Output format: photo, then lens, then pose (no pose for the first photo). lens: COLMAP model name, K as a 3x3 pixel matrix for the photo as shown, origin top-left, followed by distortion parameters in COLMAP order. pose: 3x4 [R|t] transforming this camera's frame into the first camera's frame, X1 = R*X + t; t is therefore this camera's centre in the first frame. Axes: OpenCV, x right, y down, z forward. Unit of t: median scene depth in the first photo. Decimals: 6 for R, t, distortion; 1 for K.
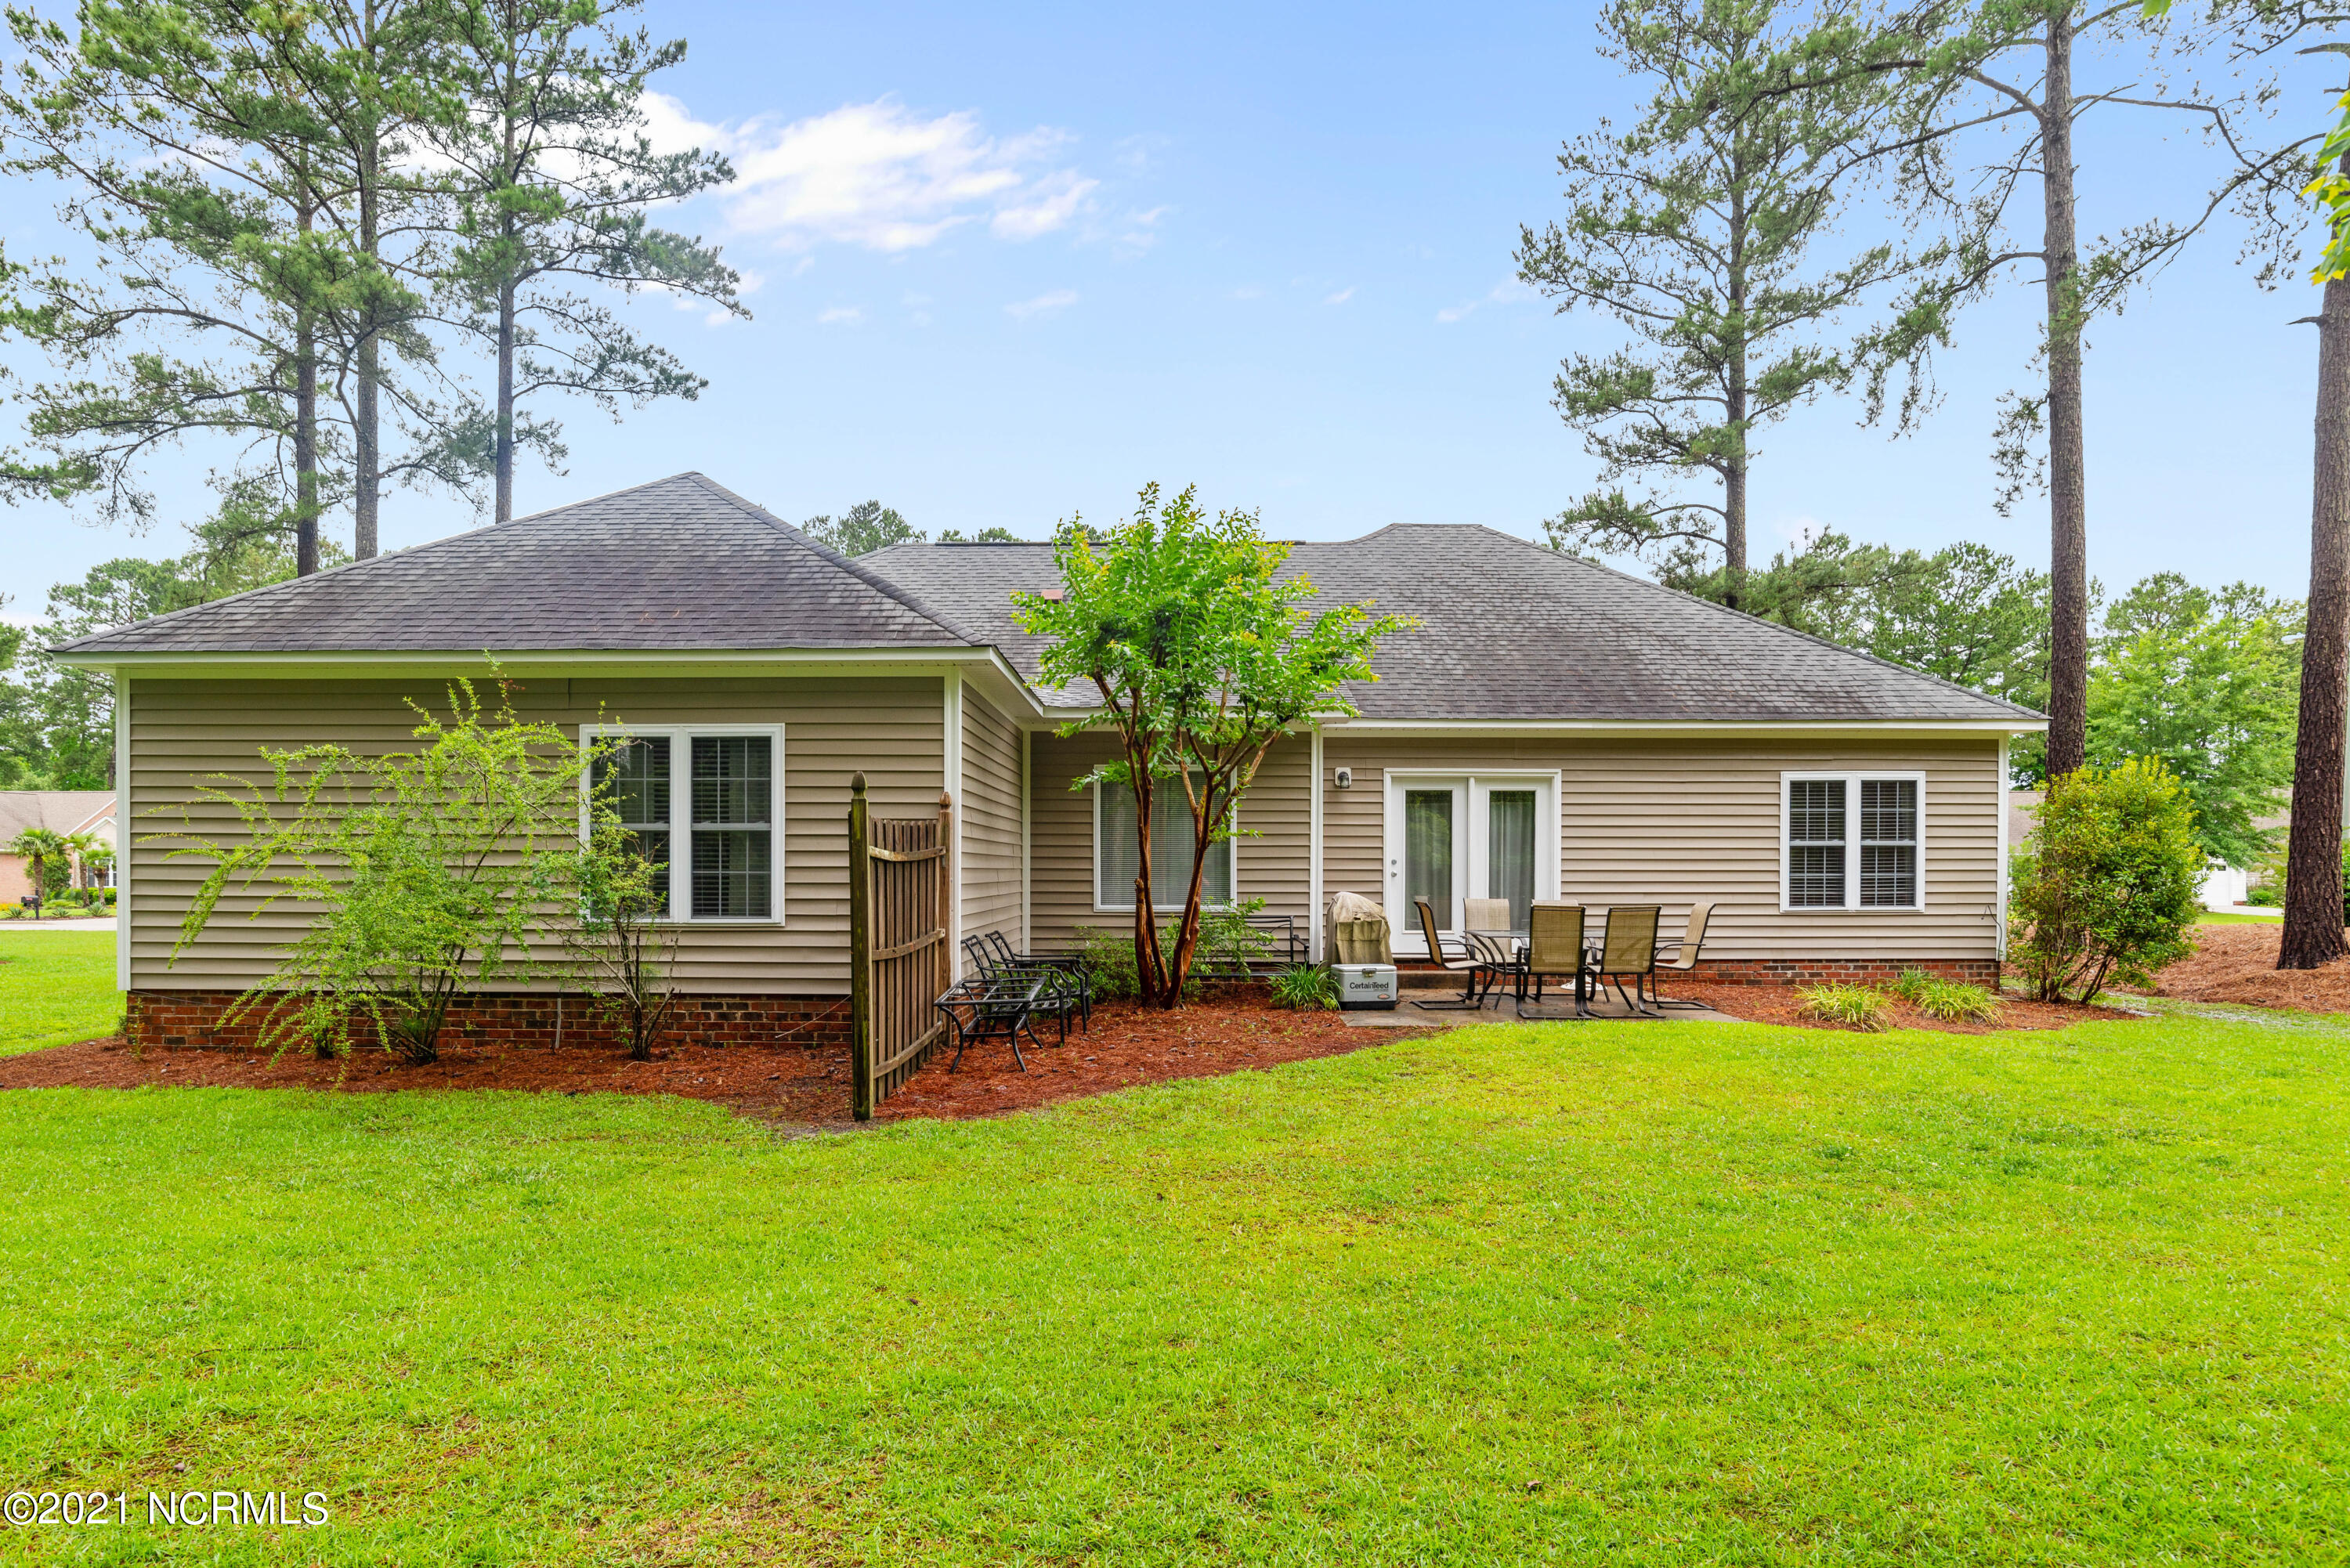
lens RADIAL K [[1369.9, 0, 1174.6], [0, 1369.9, 837.1], [0, 0, 1]] dist [-0.024529, 0.004131]
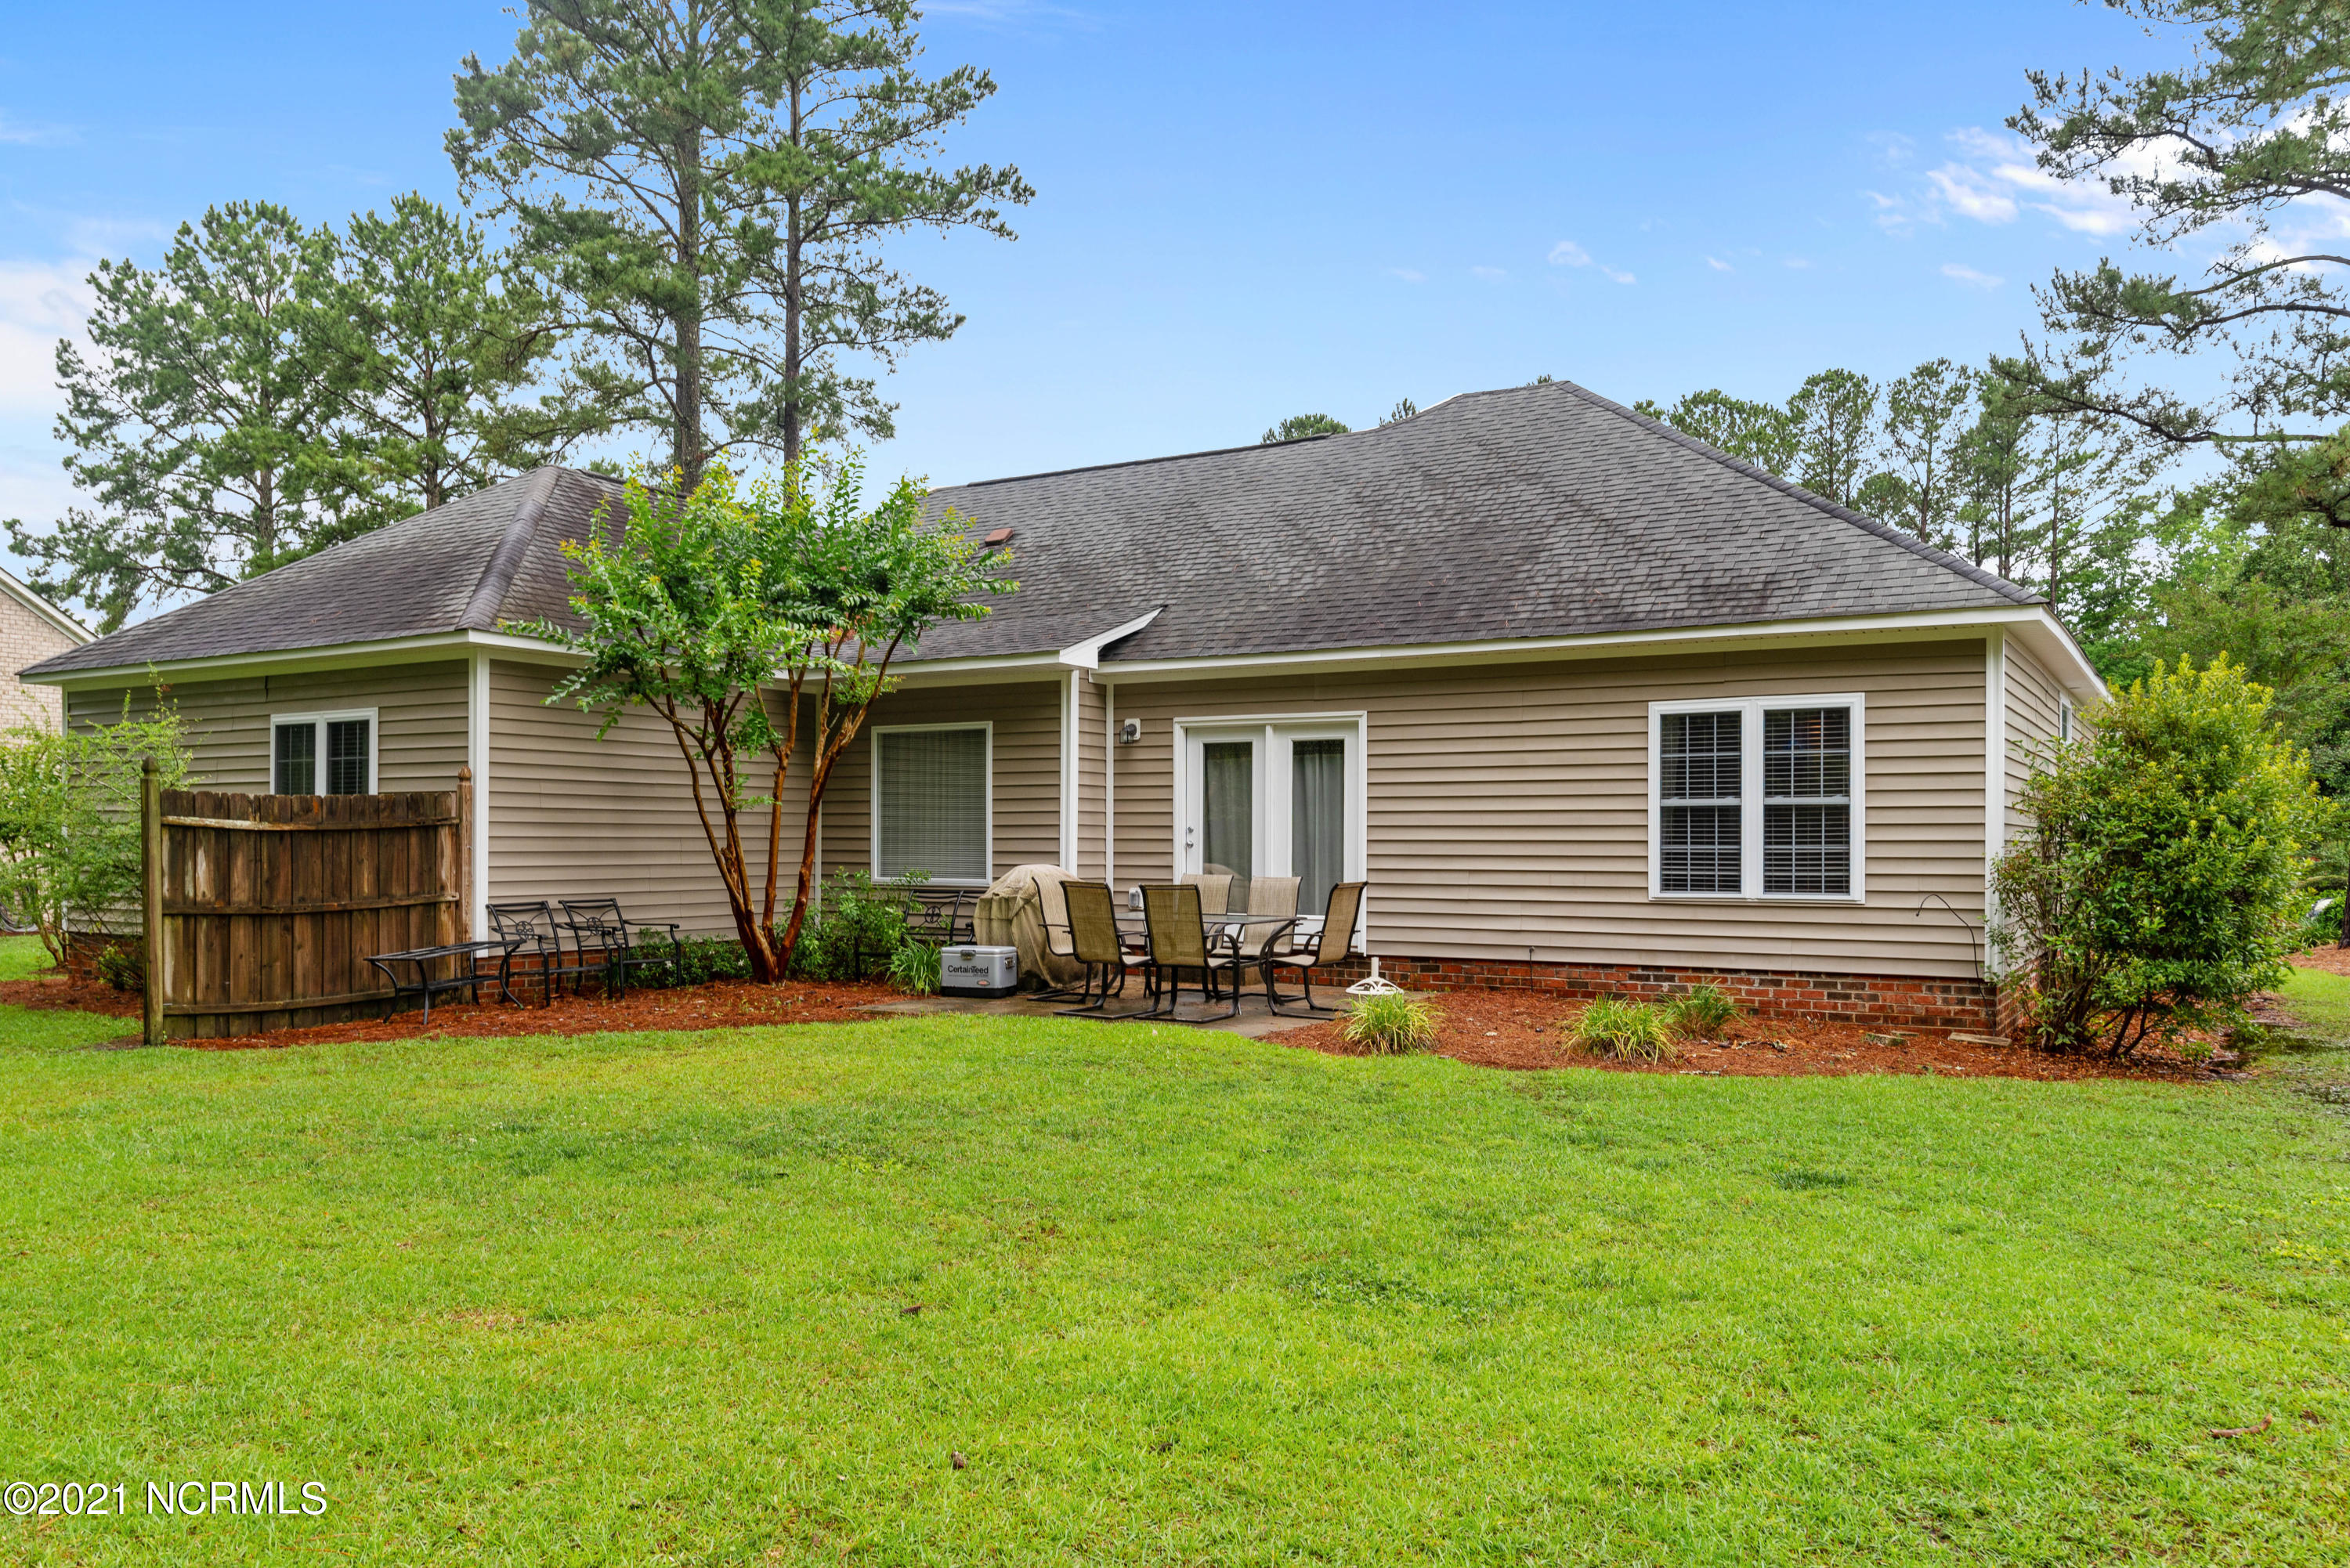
lens RADIAL K [[1748.0, 0, 1134.9], [0, 1748.0, 787.0], [0, 0, 1]] dist [-0.002993, -0.003225]
pose [[0.848164, -0.014698, -0.529530, 0.701520], [0.011161, 0.999889, -0.009877, 0.002302], [0.529617, 0.002467, 0.848234, 0.082096]]
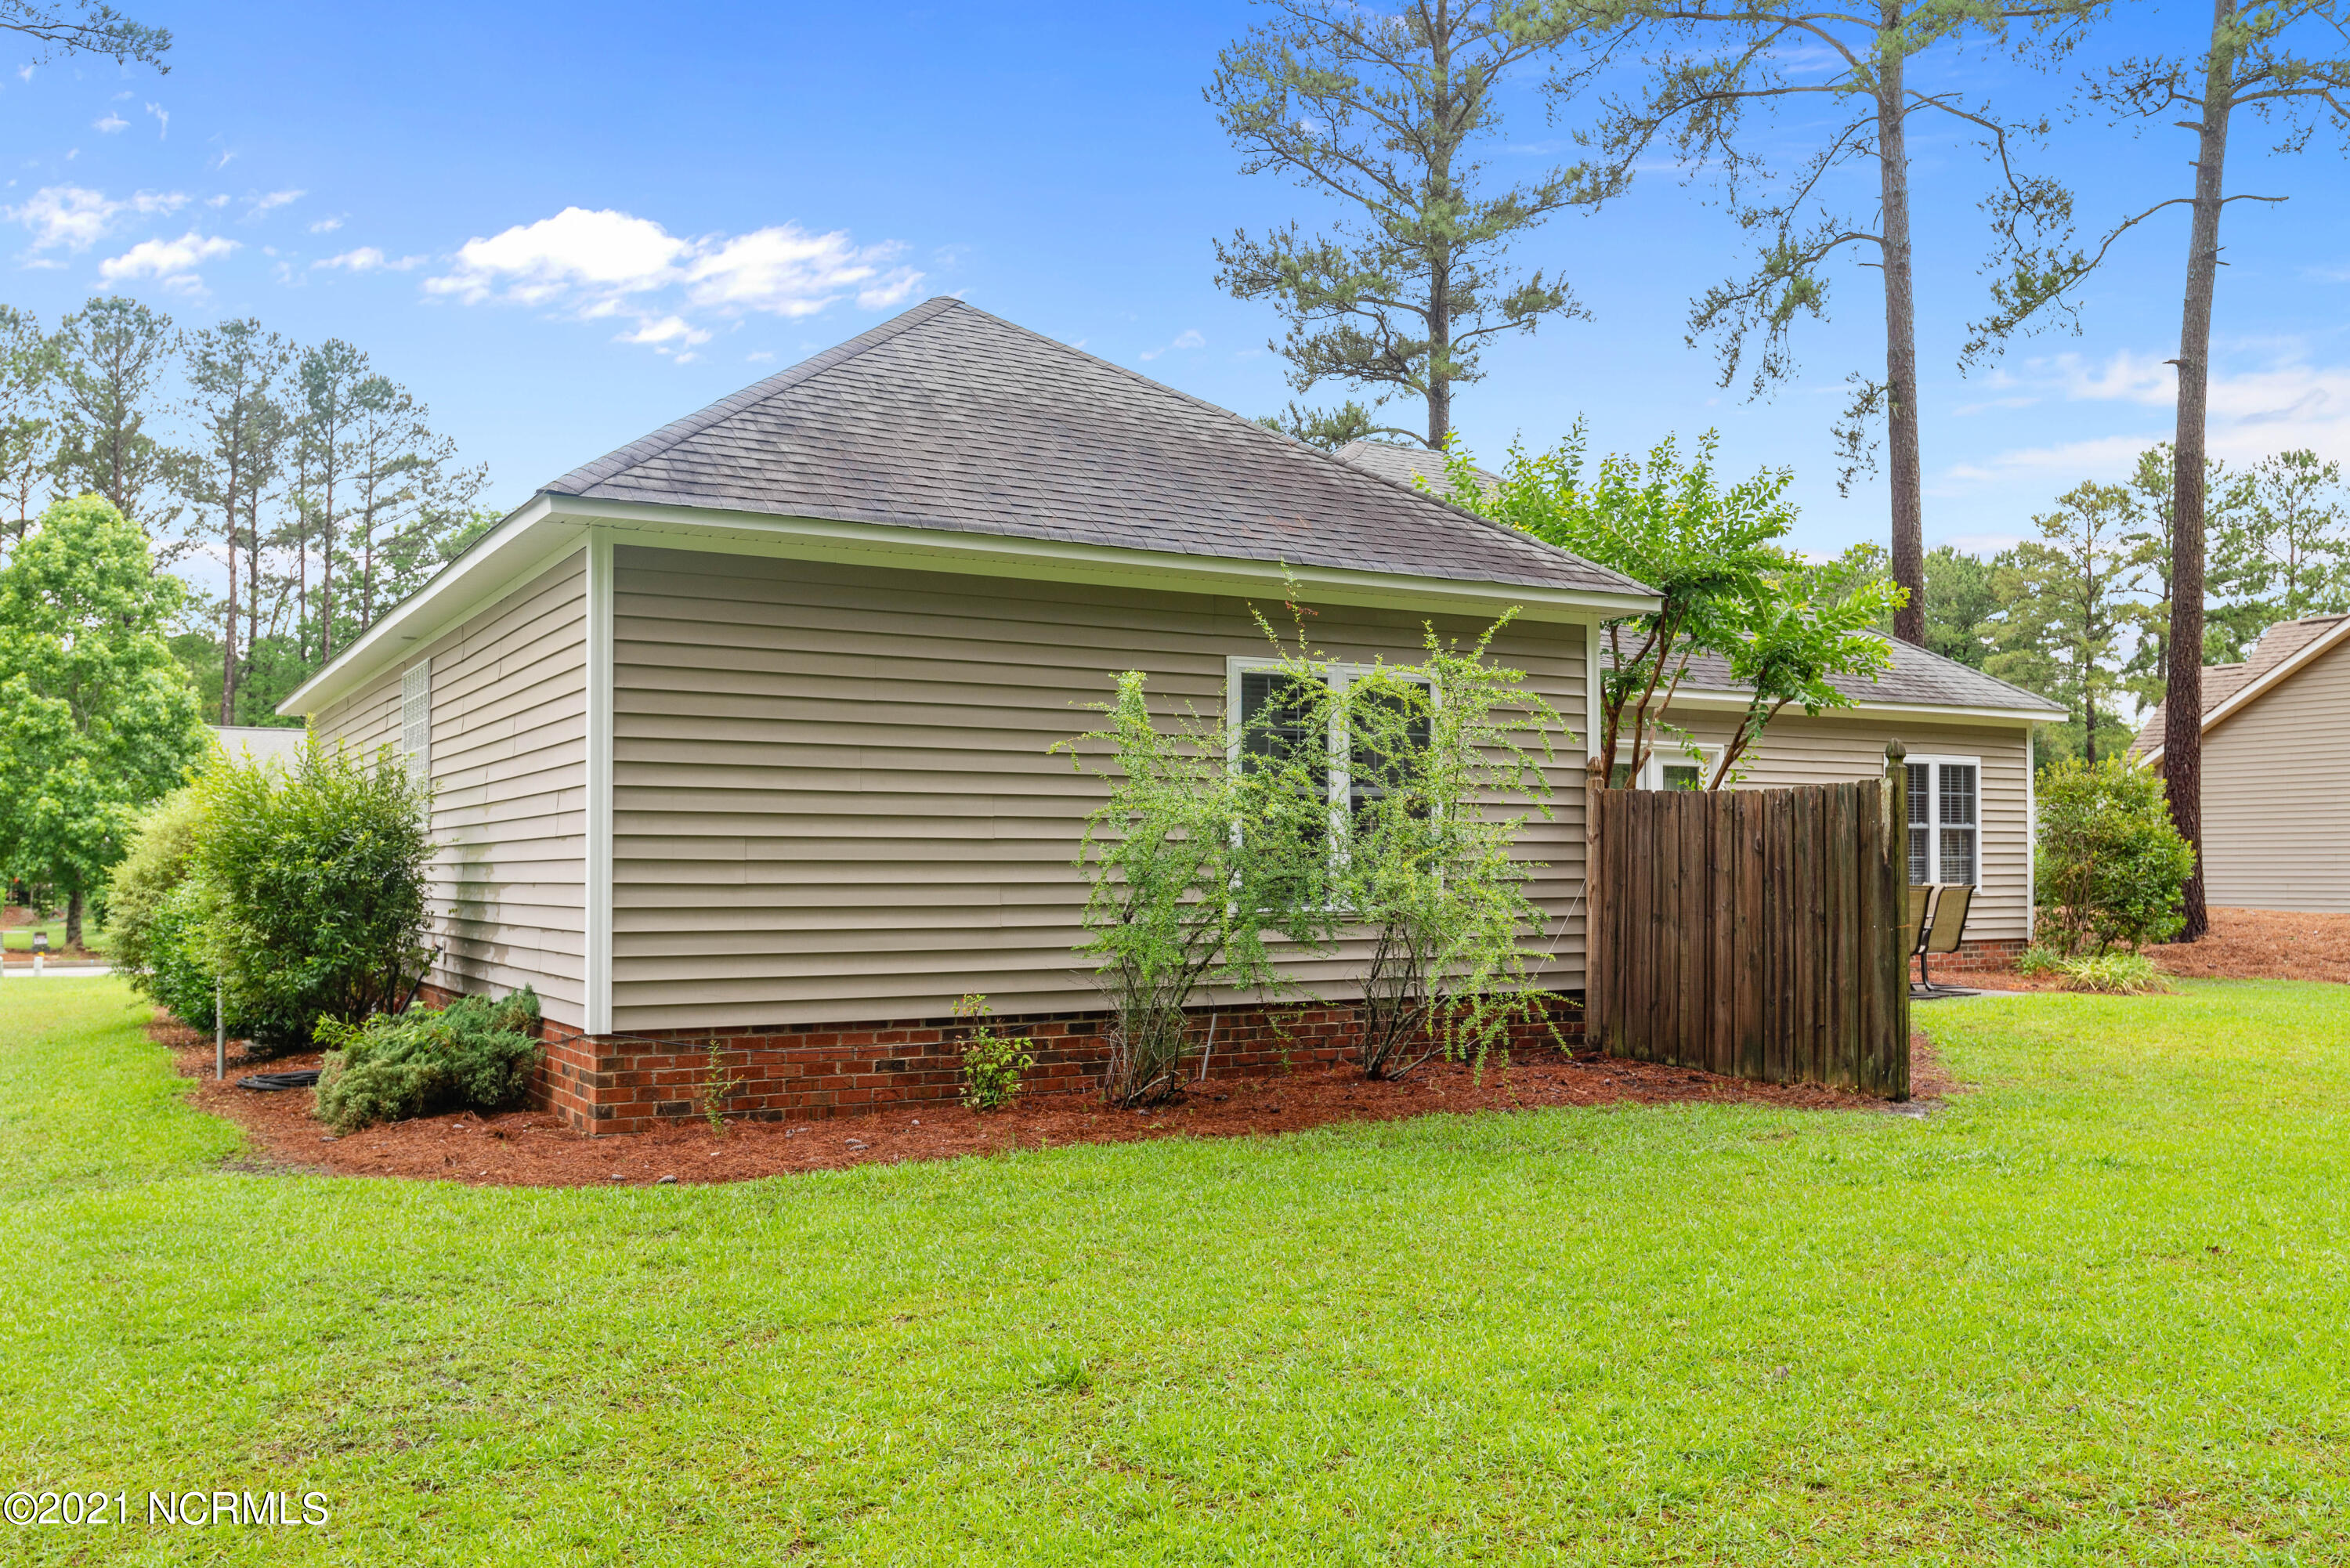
lens RADIAL K [[1902.9, 0, 1175.0], [0, 1902.9, 784.0], [0, 0, 1]] dist [-0.004679, -0.005301]
pose [[0.863278, 0.021229, 0.504282, -0.701937], [-0.015664, 0.999761, -0.015272, 0.003603], [-0.504486, 0.005285, 0.863404, 0.064231]]
